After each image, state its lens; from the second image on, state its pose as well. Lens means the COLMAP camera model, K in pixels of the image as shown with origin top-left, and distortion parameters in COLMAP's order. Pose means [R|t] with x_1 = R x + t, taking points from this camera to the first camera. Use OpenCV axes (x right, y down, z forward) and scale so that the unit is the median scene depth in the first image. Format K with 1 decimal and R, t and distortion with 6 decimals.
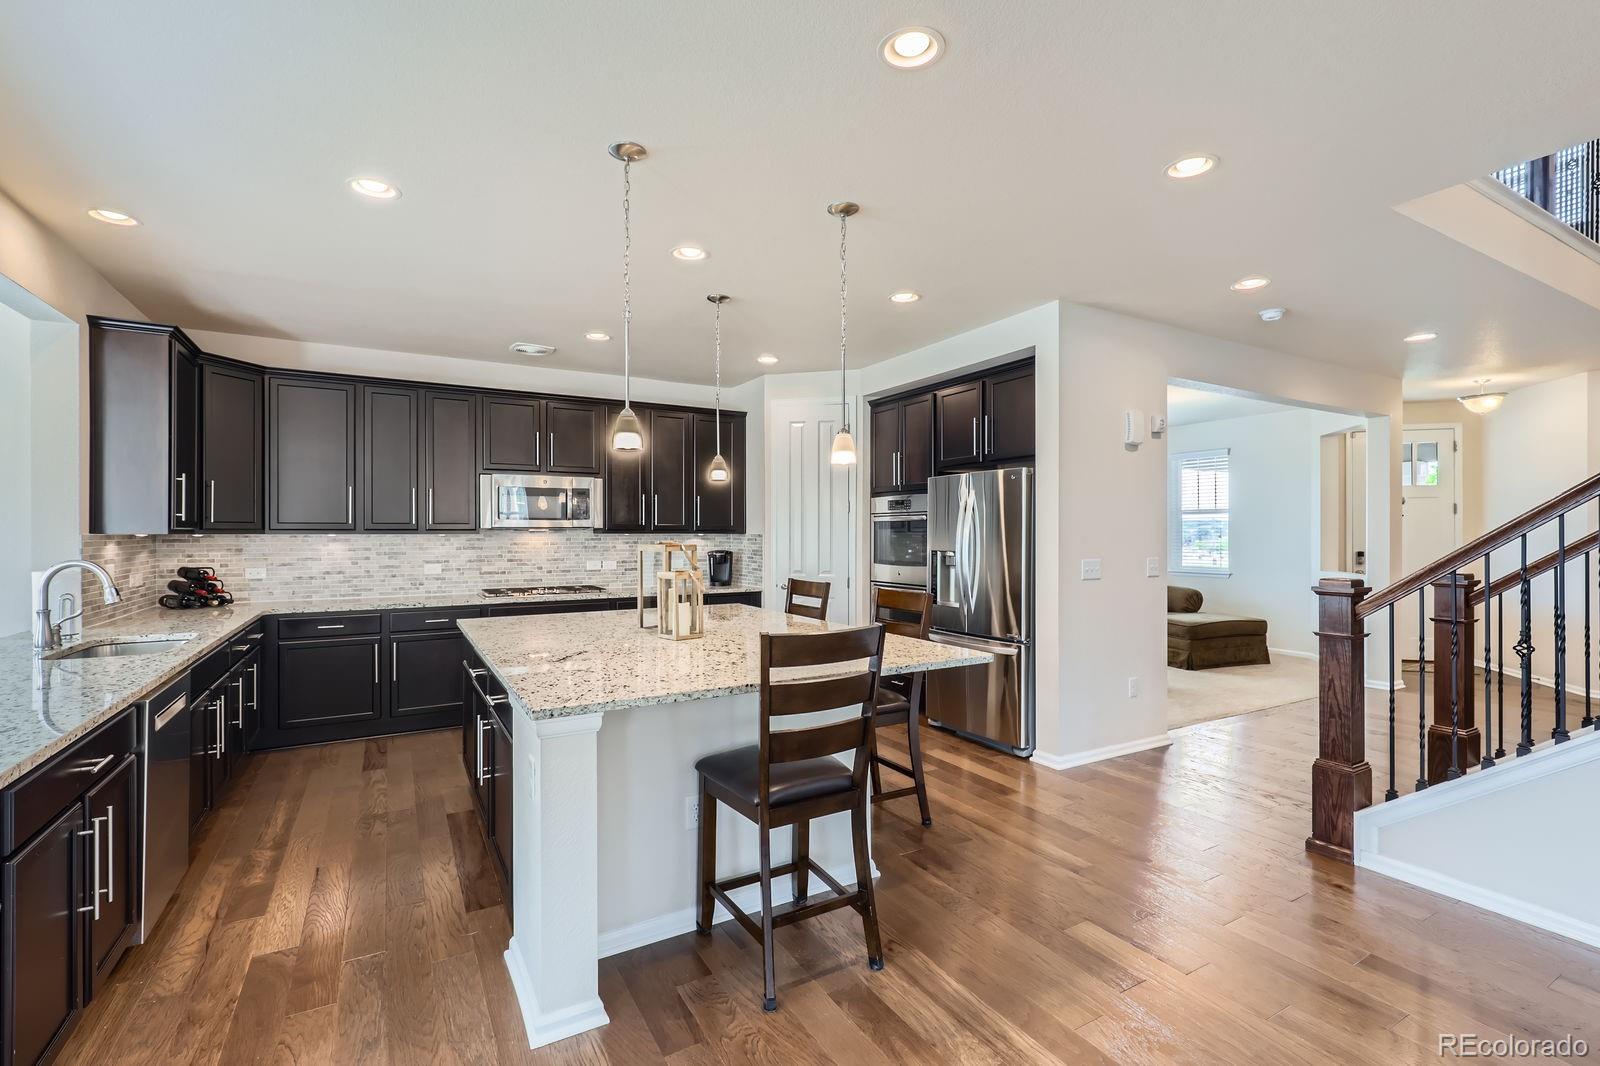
lens RADIAL K [[722.6, 0, 804.8], [0, 722.6, 529.3], [0, 0, 1]] dist [-0.015572, 0.000026]
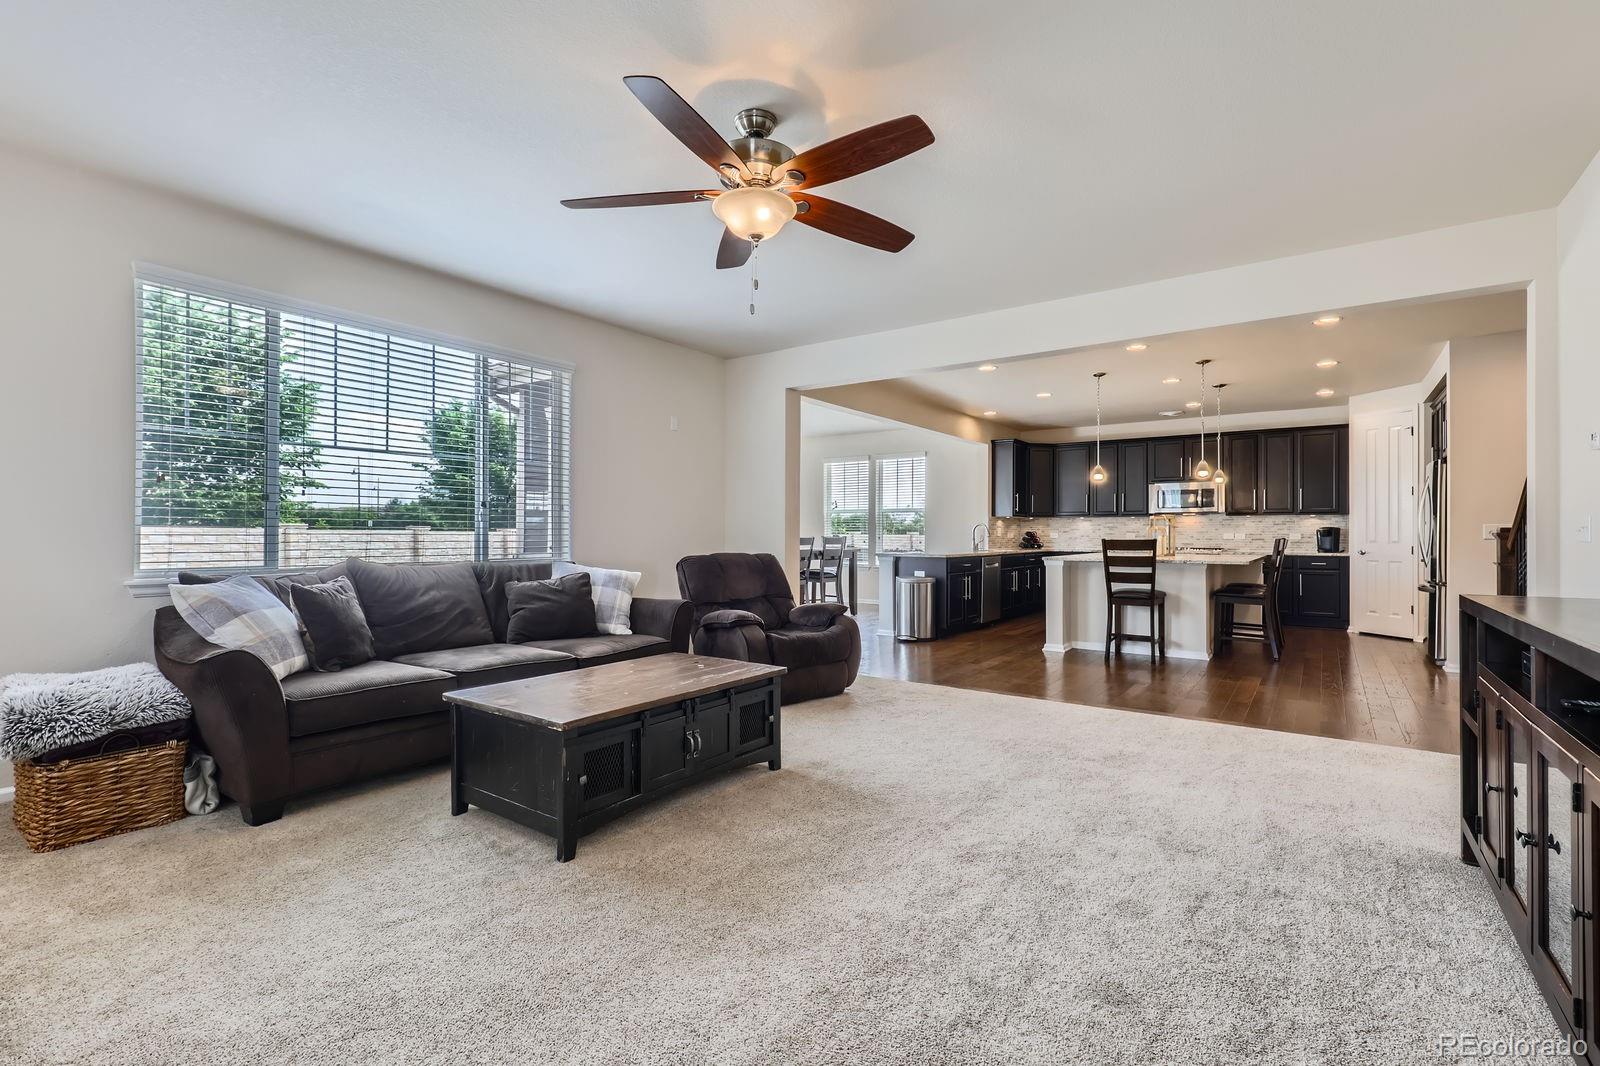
lens RADIAL K [[723.2, 0, 796.3], [0, 723.2, 528.6], [0, 0, 1]] dist [0.001571, 0.000082]
pose [[0.400436, -0.002089, -0.916322, 0.926064], [0.001489, 0.999998, -0.001629, 0.040884], [0.916324, -0.000712, 0.400438, -0.602651]]
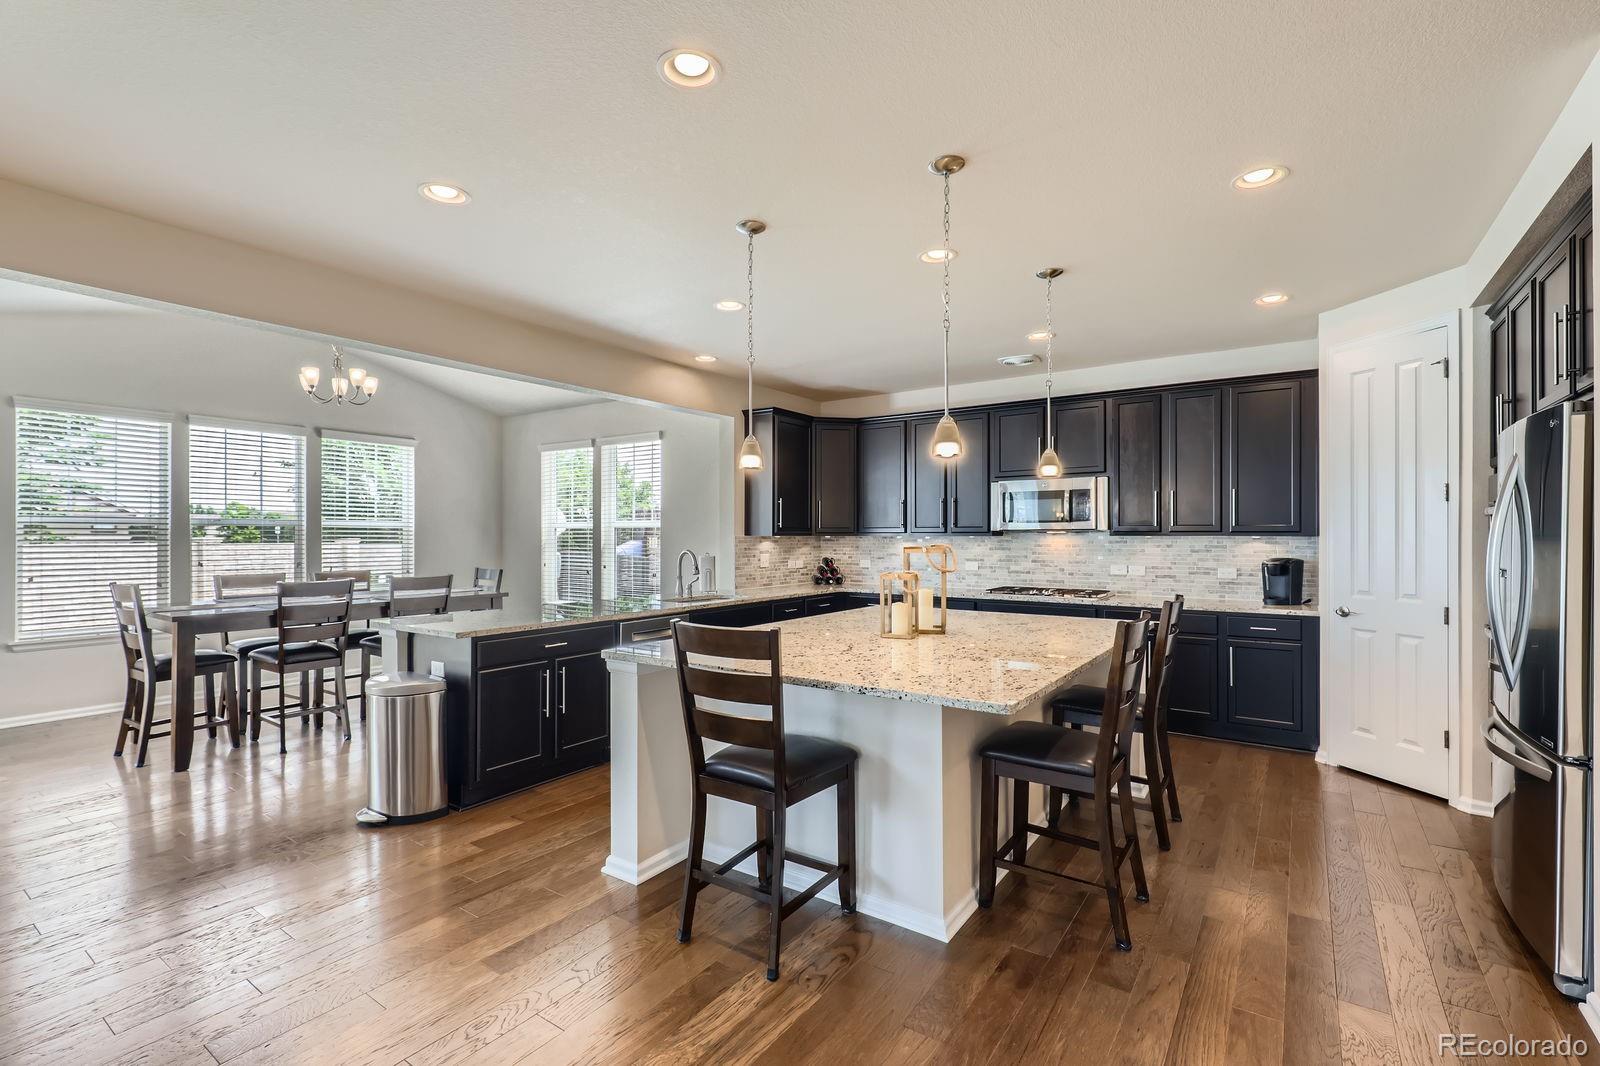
lens RADIAL K [[719.5, 0, 800.0], [0, 719.5, 533.0], [0, 0, 1]] dist [0.002892, 0.000309]
pose [[0.419939, -0.001392, -0.907551, 0.447808], [0.004108, 0.999991, 0.000367, 0.000004], [0.907543, -0.003883, 0.419942, 0.274539]]
